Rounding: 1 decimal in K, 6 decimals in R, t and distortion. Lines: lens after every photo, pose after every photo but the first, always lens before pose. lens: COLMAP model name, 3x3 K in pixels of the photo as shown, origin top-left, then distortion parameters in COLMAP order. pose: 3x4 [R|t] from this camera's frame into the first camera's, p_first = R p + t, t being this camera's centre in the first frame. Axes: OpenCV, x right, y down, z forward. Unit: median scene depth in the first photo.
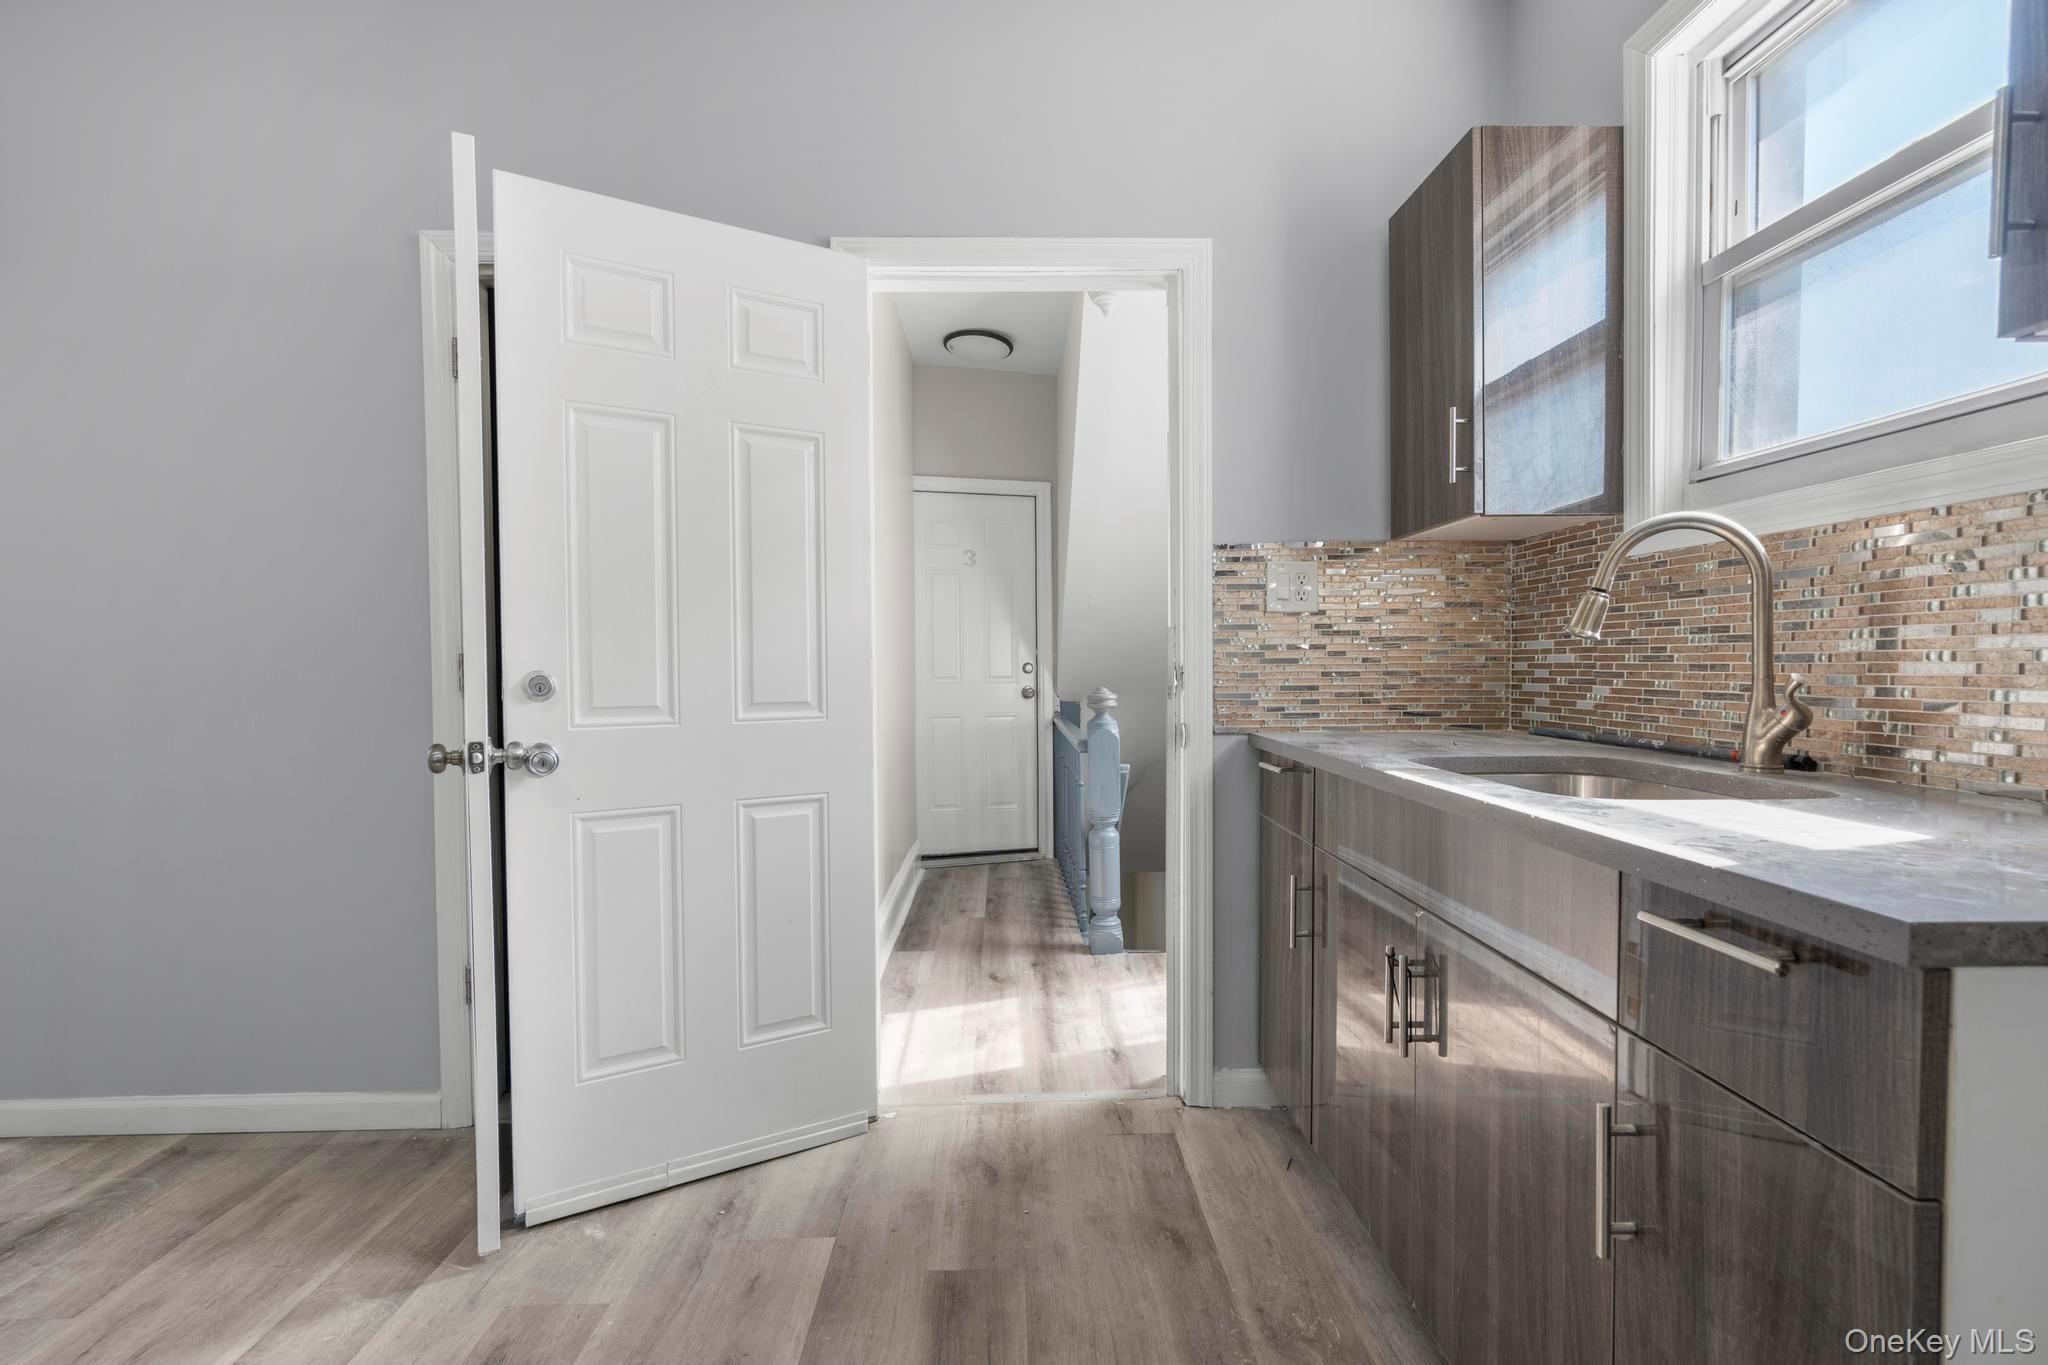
lens RADIAL K [[914.5, 0, 1020.1], [0, 914.5, 685.8], [0, 0, 1]] dist [-0.008209, 0.002074]
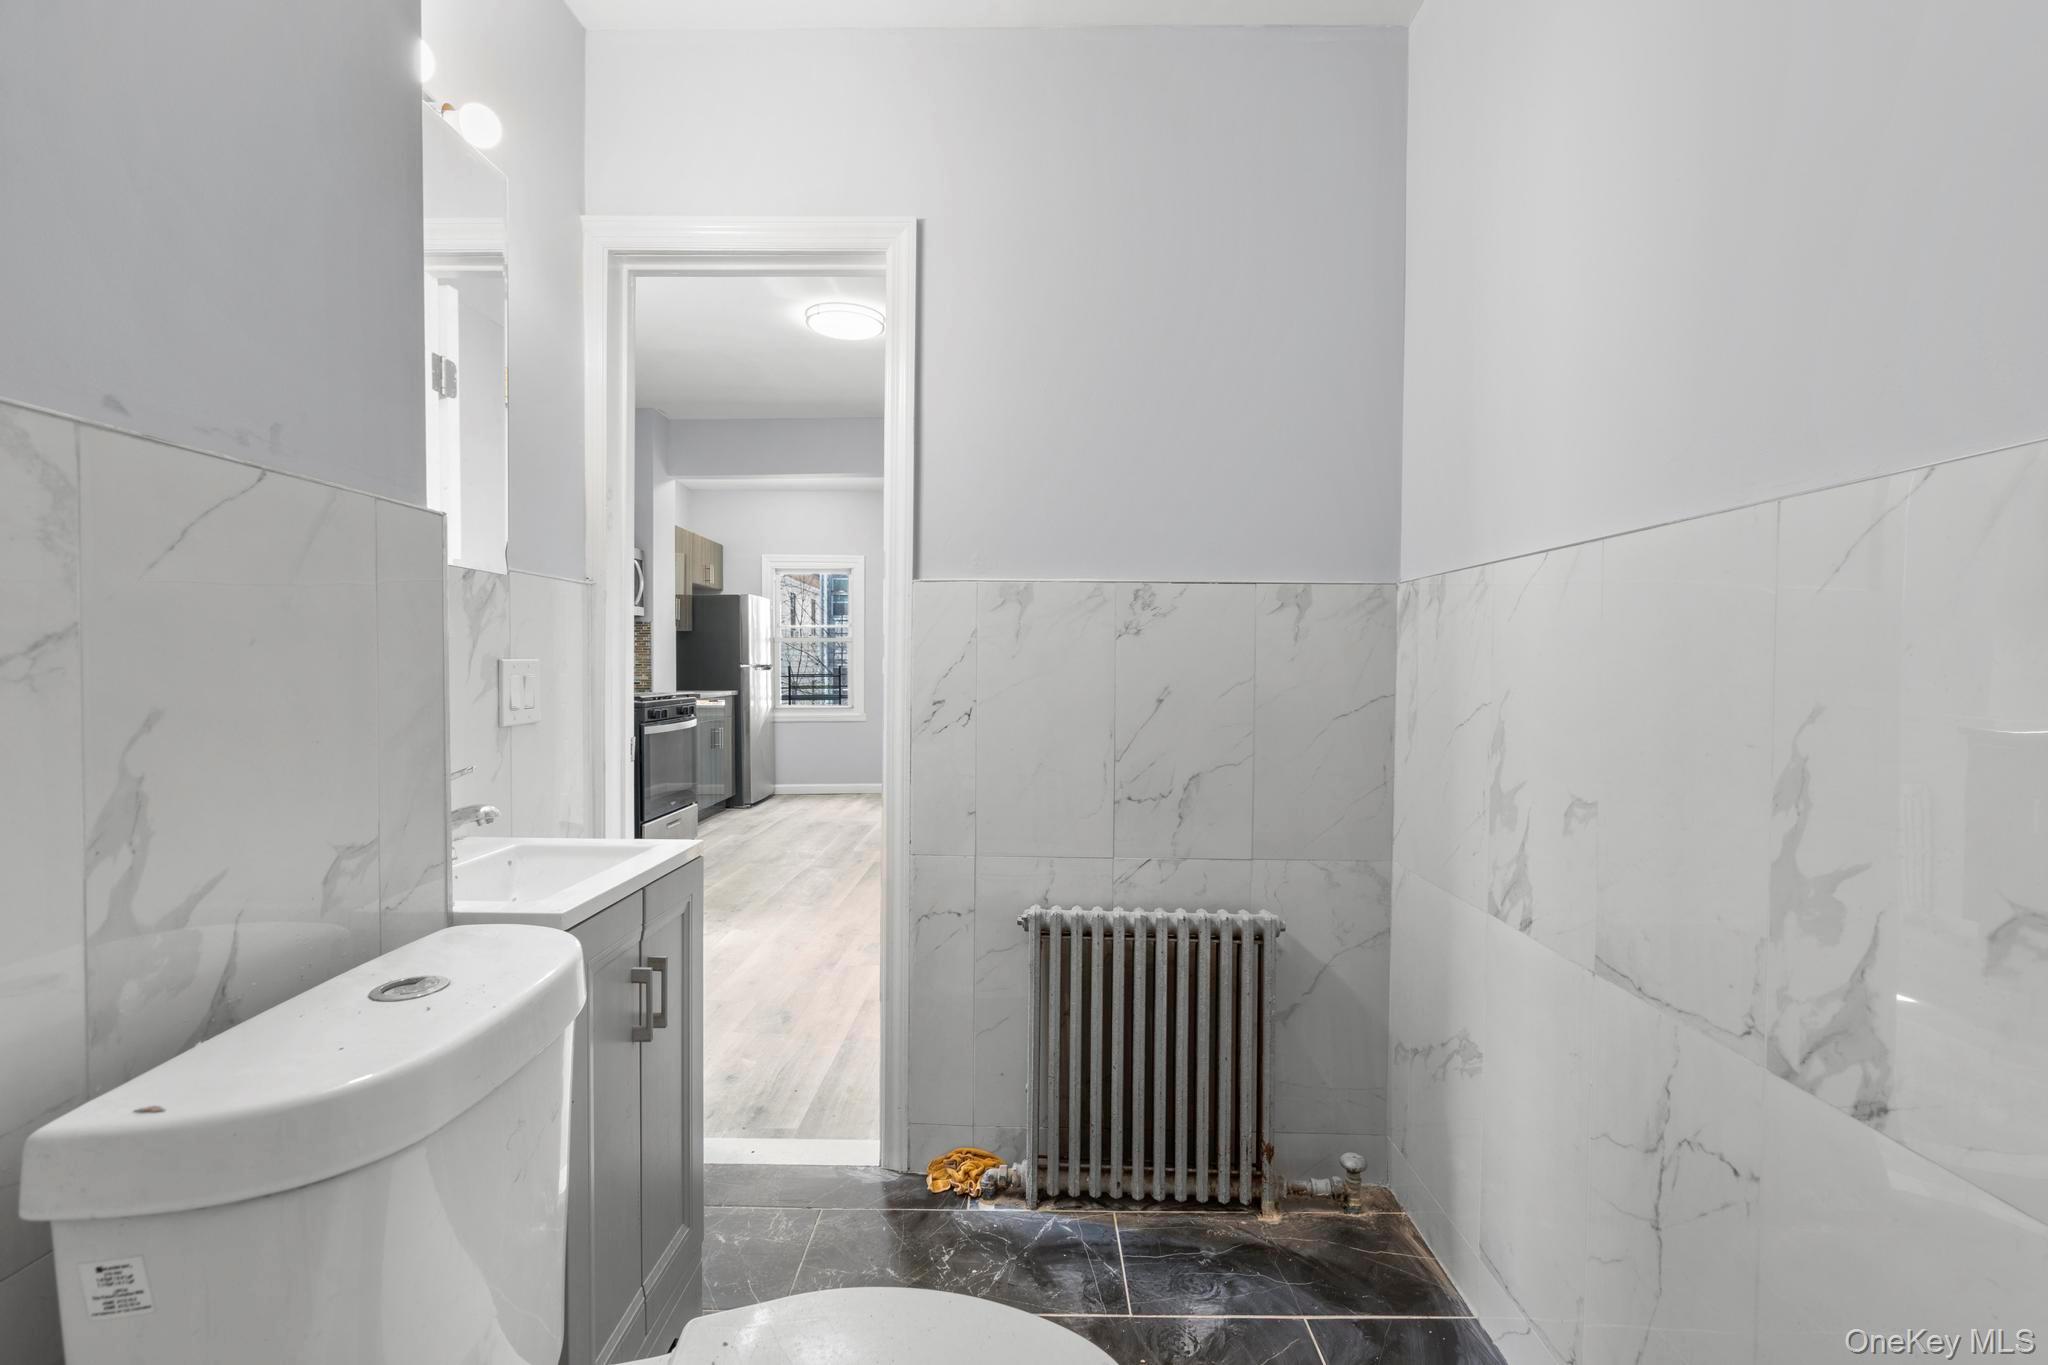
lens RADIAL K [[914.5, 0, 1019.1], [0, 914.5, 680.7], [0, 0, 1]] dist [-0.008209, 0.002074]
pose [[-0.999345, 0.000465, 0.036194, -0.856712], [0.001913, 0.999198, 0.039987, -0.066378], [-0.036147, 0.040030, -0.998544, 2.183612]]
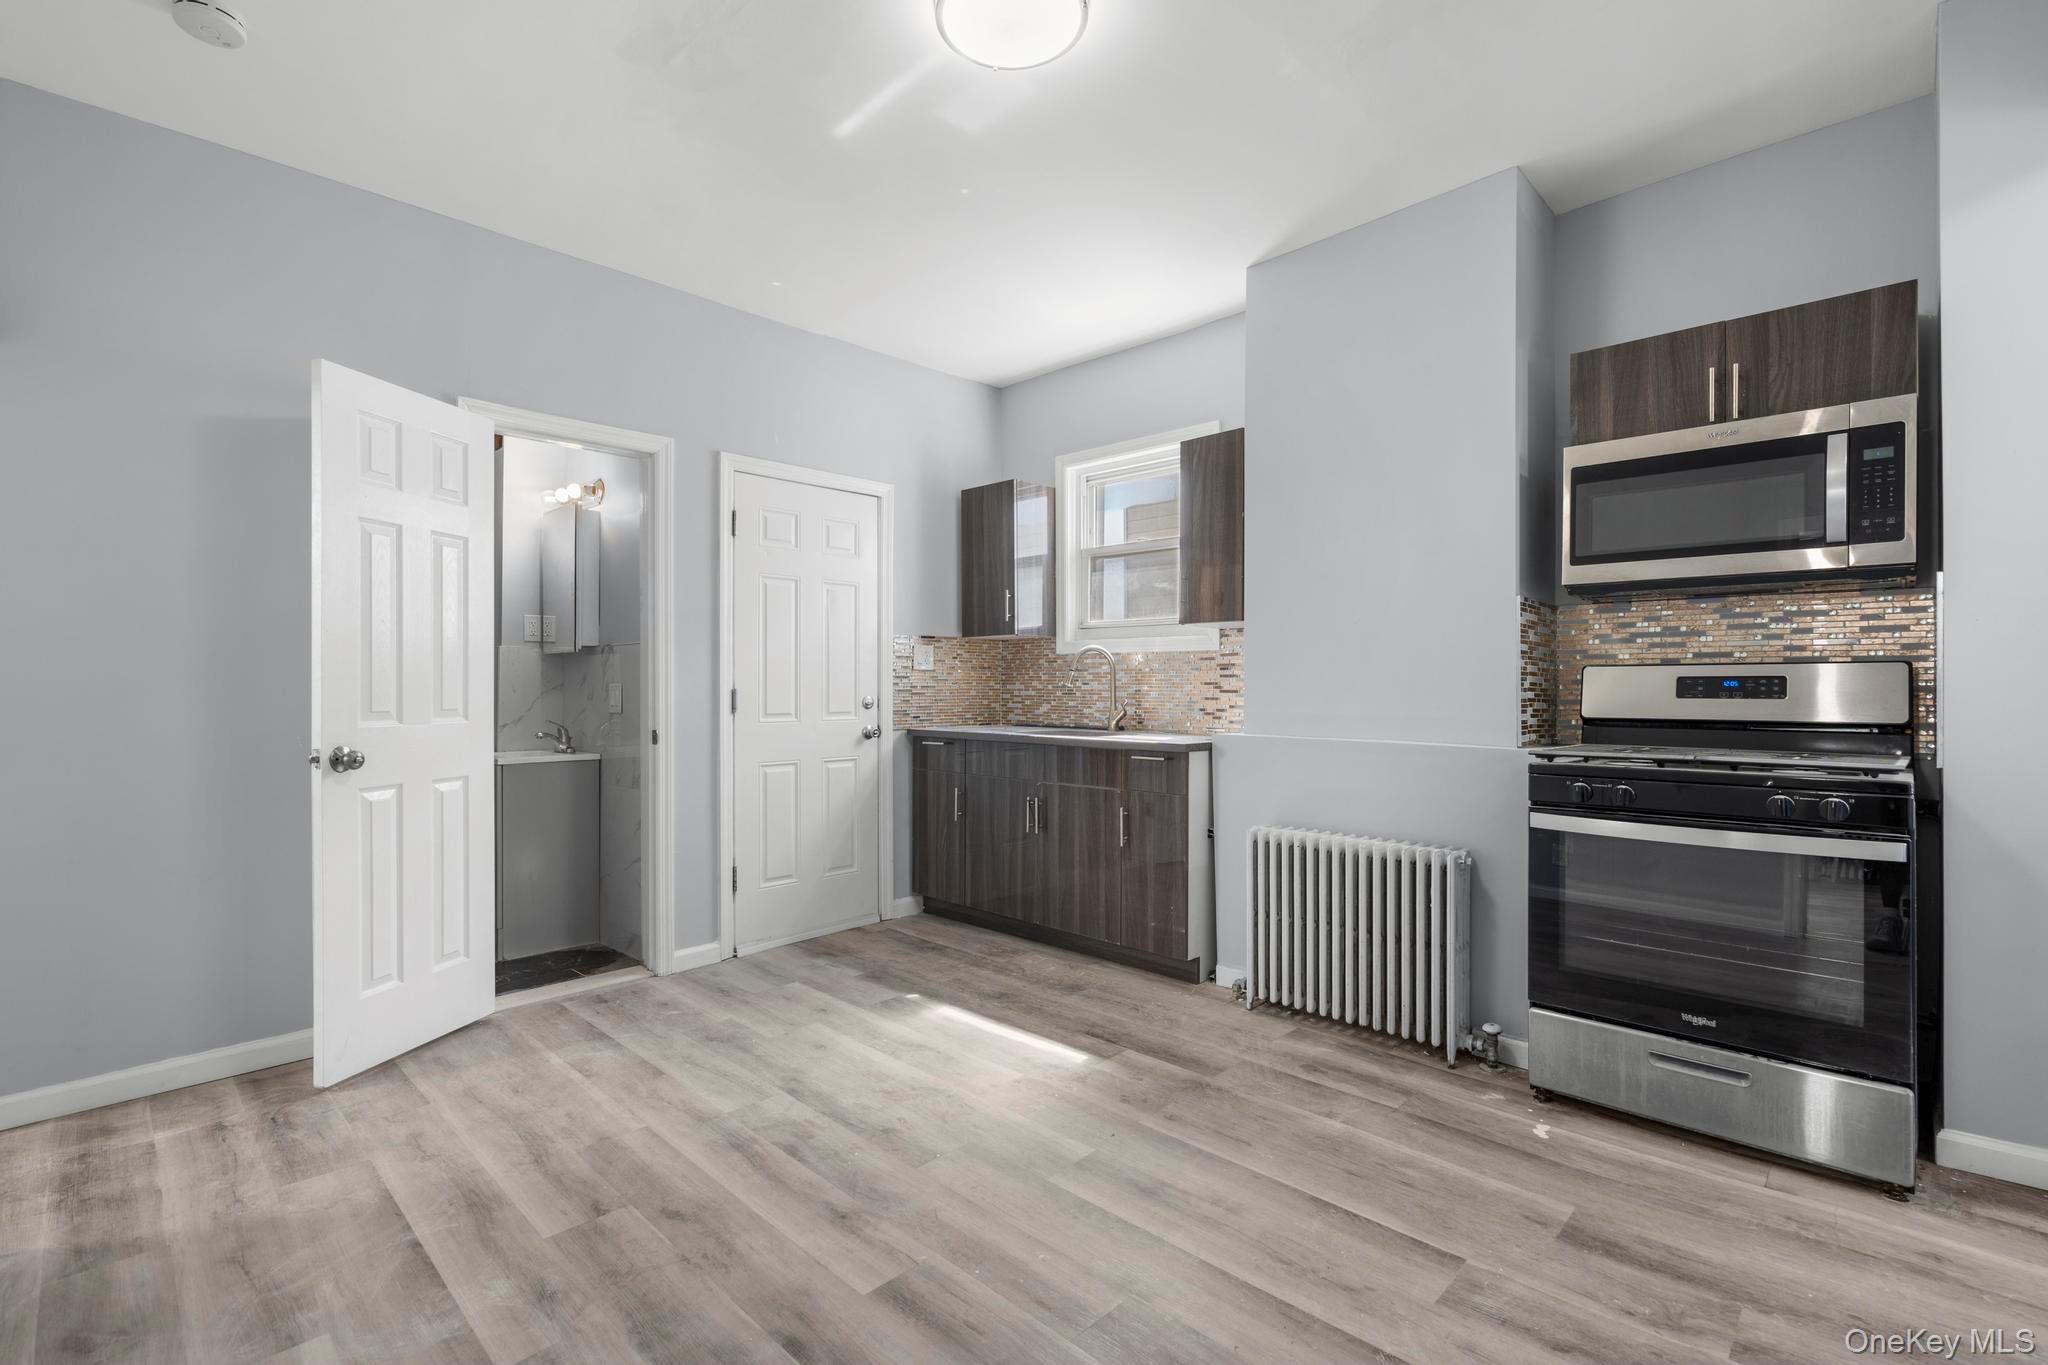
lens RADIAL K [[914.5, 0, 1026.0], [0, 914.5, 682.6], [0, 0, 1]] dist [-0.008209, 0.002074]
pose [[0.707127, 0.010881, 0.707002, -1.118366], [0.011663, 0.999566, -0.027048, 0.007633], [-0.706990, 0.027372, 0.706694, -0.695875]]
